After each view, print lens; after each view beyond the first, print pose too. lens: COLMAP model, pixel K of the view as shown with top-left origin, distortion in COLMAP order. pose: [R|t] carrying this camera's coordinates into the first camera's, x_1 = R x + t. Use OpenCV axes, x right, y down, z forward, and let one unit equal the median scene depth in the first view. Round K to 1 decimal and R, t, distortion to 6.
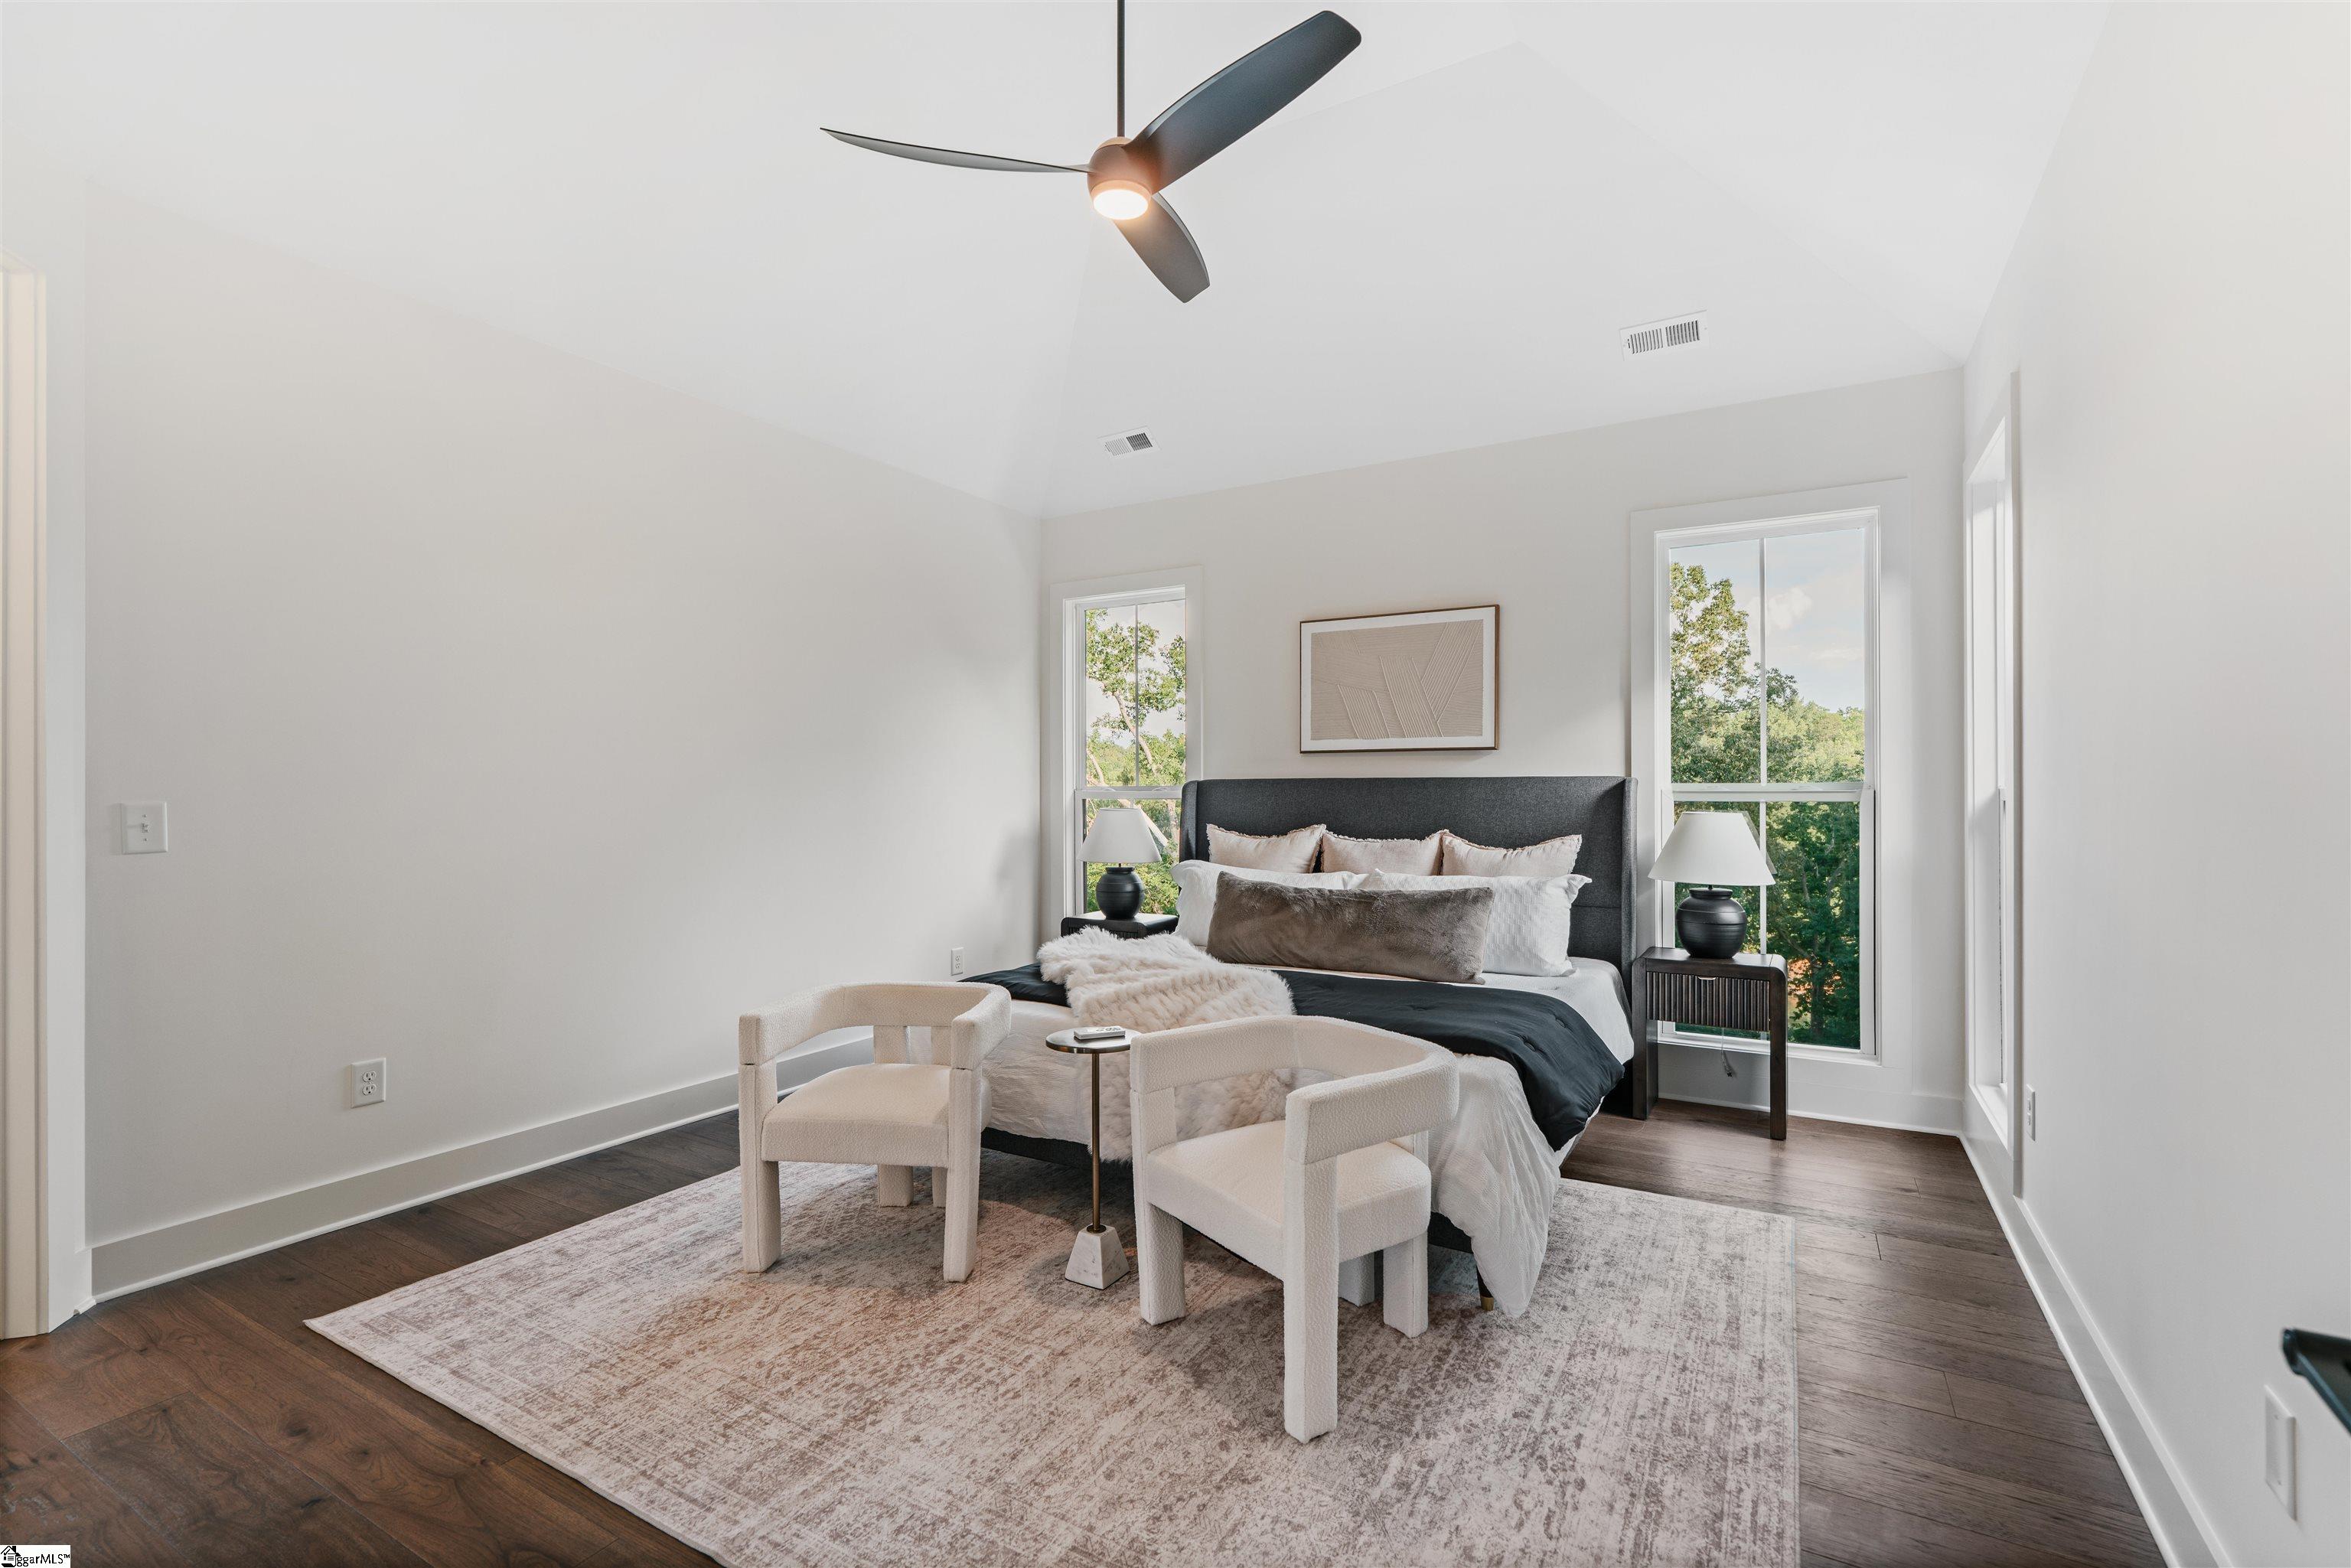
lens RADIAL K [[1062.8, 0, 1218.1], [0, 1062.8, 793.7], [0, 0, 1]] dist [-0.003112, 0.001022]
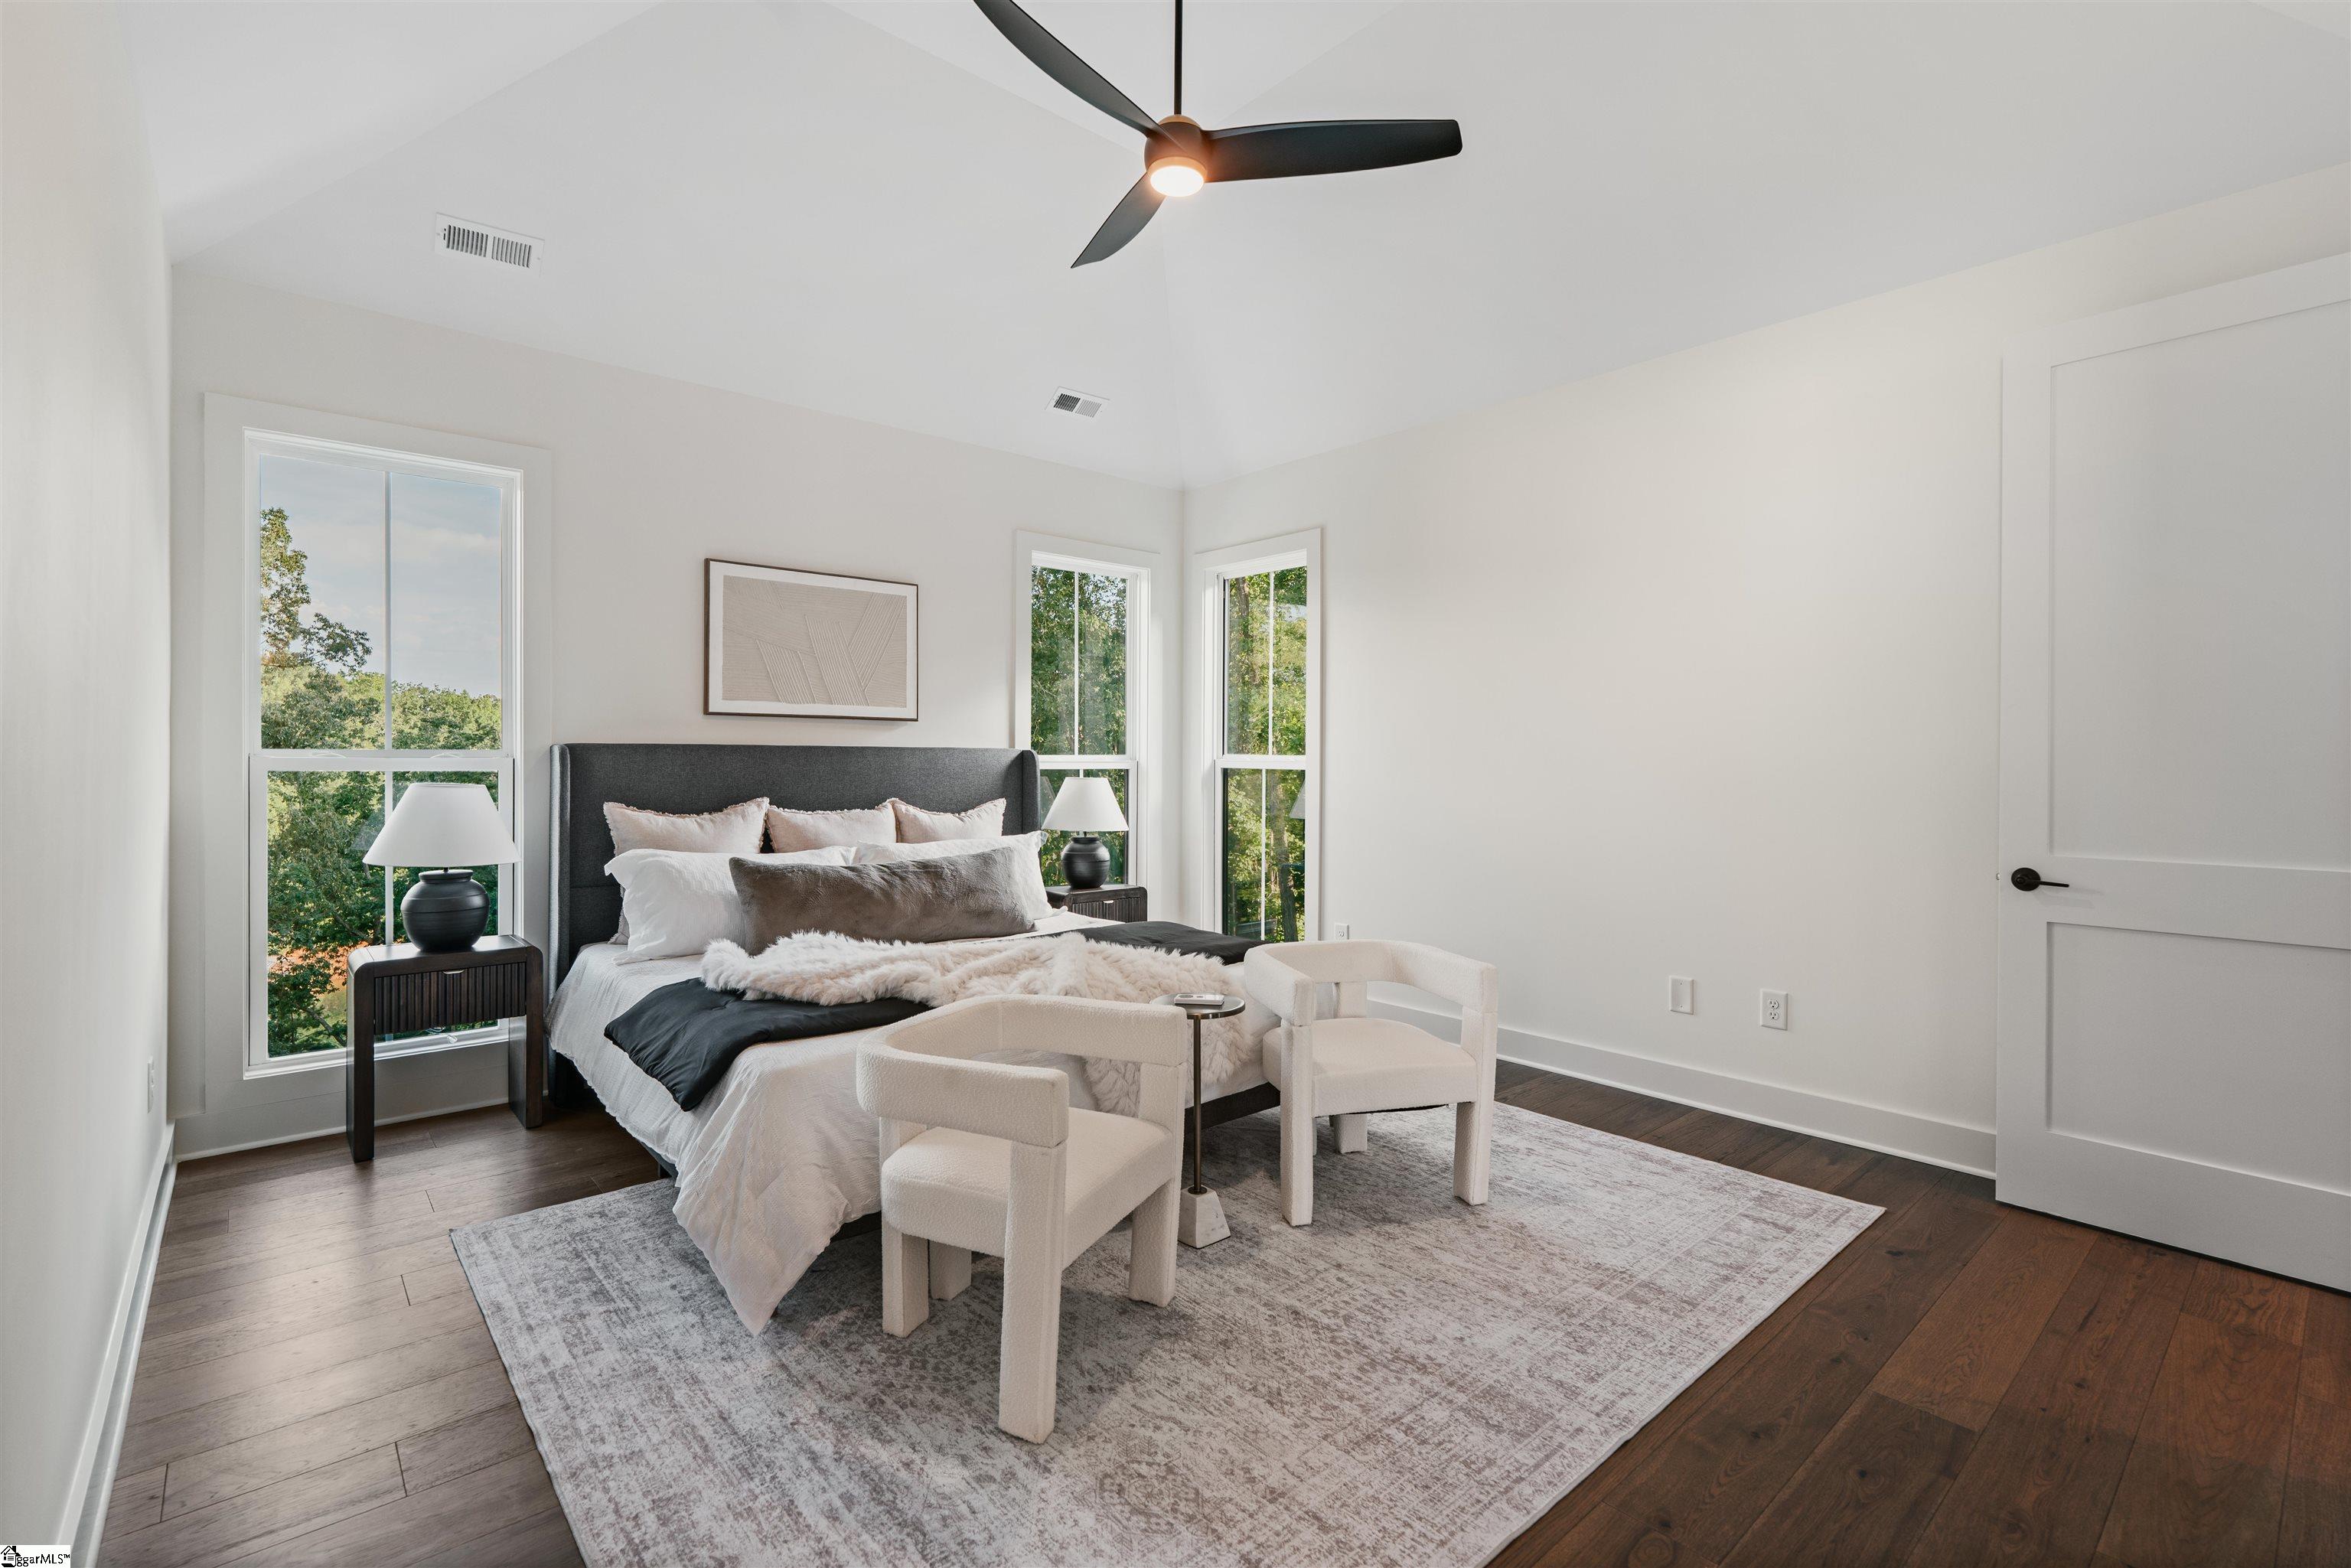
lens RADIAL K [[1062.8, 0, 1157.7], [0, 1062.8, 767.2], [0, 0, 1]] dist [-0.003112, 0.001022]
pose [[0.329884, -0.001770, 0.944020, -0.662926], [-0.001810, 0.999995, 0.002508, 0.001192], [-0.944020, -0.002536, 0.329879, 0.428008]]
